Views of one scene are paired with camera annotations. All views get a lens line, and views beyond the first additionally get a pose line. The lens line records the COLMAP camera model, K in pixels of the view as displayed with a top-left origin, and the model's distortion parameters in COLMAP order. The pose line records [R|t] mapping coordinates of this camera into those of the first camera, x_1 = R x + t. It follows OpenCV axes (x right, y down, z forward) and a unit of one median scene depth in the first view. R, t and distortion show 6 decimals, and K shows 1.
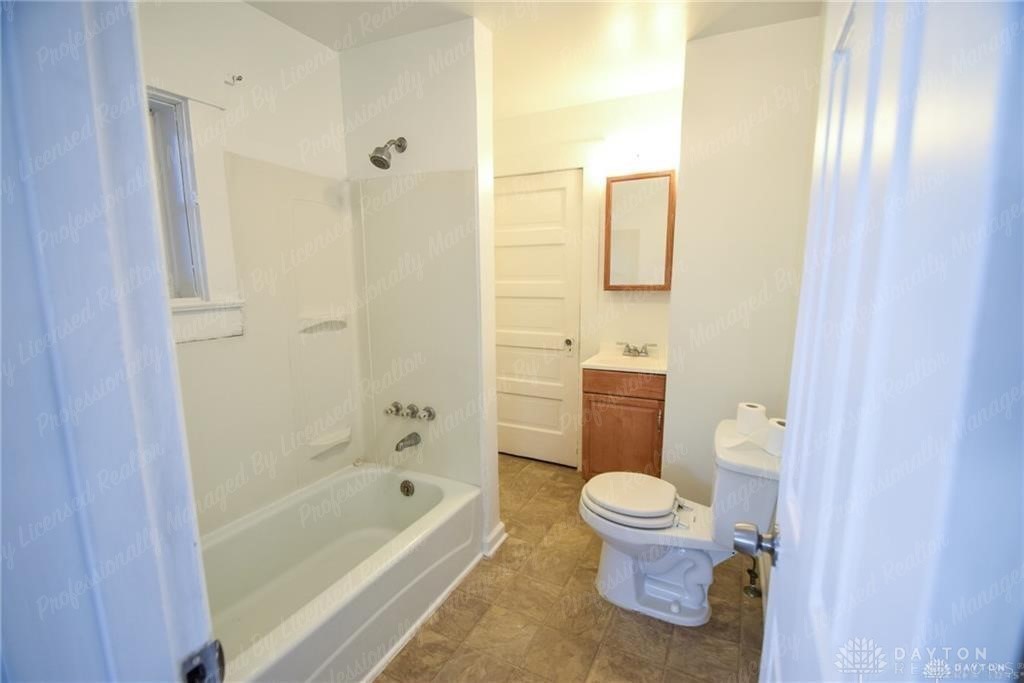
lens RADIAL K [[450.0, 0, 511.0], [0, 450.0, 352.9], [0, 0, 1]] dist [-0.001601, -0.000178]
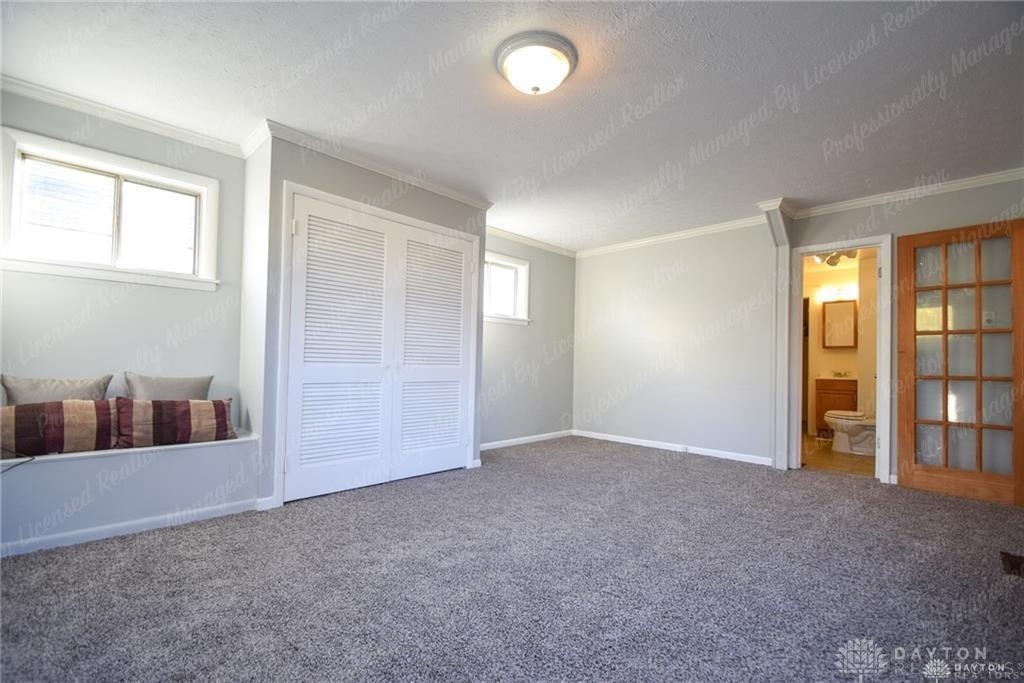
lens RADIAL K [[450.0, 0, 511.0], [0, 450.0, 352.9], [0, 0, 1]] dist [-0.001601, -0.000178]
pose [[0.950580, 0.005362, -0.310435, -0.652167], [-0.052505, 0.988227, -0.143705, 0.328396], [0.306010, 0.152902, 0.939670, -1.799196]]
